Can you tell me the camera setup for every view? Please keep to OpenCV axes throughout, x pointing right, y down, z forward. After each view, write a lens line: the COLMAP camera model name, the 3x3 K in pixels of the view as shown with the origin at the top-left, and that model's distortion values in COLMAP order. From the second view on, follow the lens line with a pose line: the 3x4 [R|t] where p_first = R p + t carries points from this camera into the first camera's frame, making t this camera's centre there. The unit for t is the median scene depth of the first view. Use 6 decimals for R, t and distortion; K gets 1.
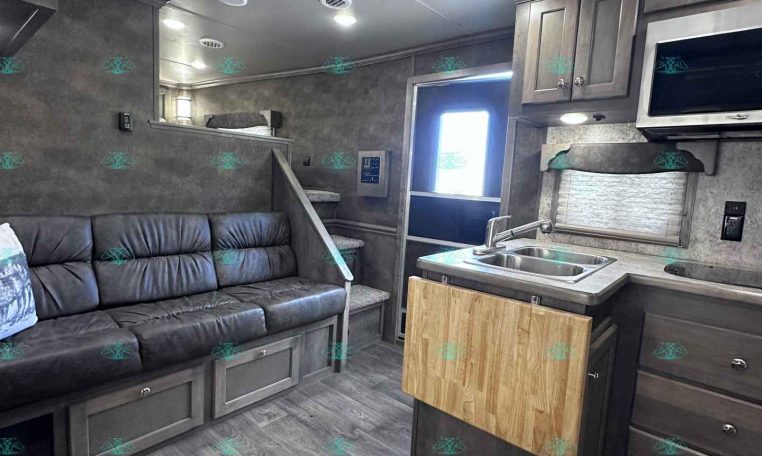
lens RADIAL K [[407.3, 0, 381.5], [0, 407.3, 228.3], [0, 0, 1]] dist [-0.005871, 0.001576]
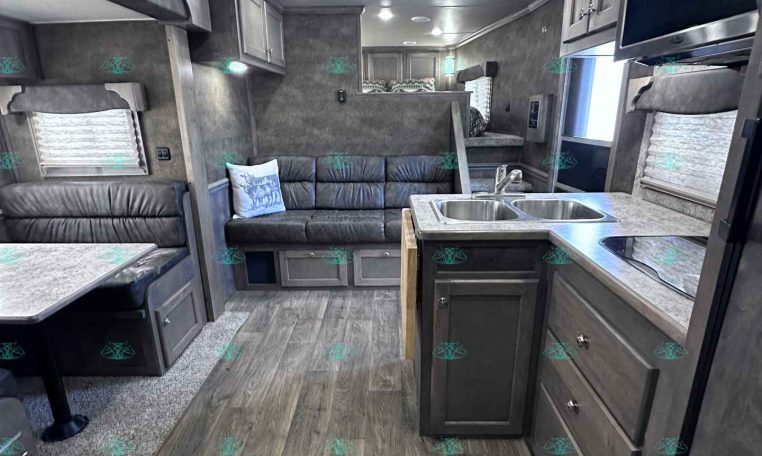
lens RADIAL K [[407.3, 0, 377.0], [0, 407.3, 229.7], [0, 0, 1]] dist [-0.005871, 0.001576]
pose [[0.634160, 0.157844, -0.756919, 0.781206], [-0.041958, 0.984524, 0.170154, -0.026227], [0.772063, -0.076145, 0.630968, 0.063453]]
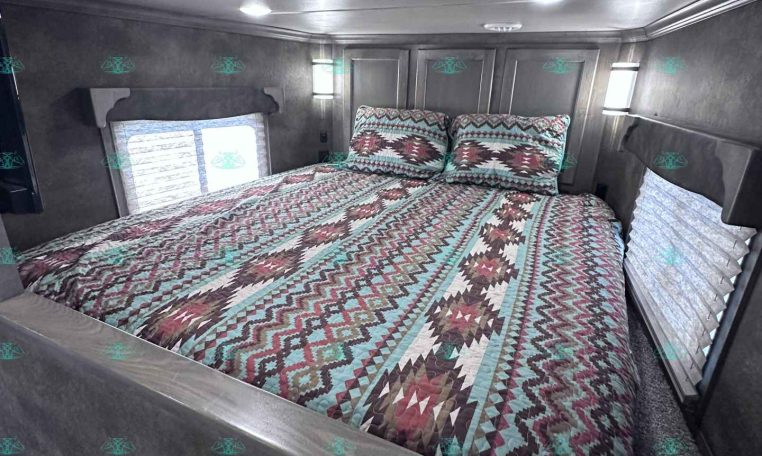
lens RADIAL K [[407.3, 0, 380.4], [0, 407.3, 229.2], [0, 0, 1]] dist [-0.005871, 0.001576]
pose [[0.266805, 0.291507, -0.918607, -0.214007], [-0.121304, 0.955736, 0.268057, -0.492366], [0.956086, 0.039912, 0.290356, 1.313546]]
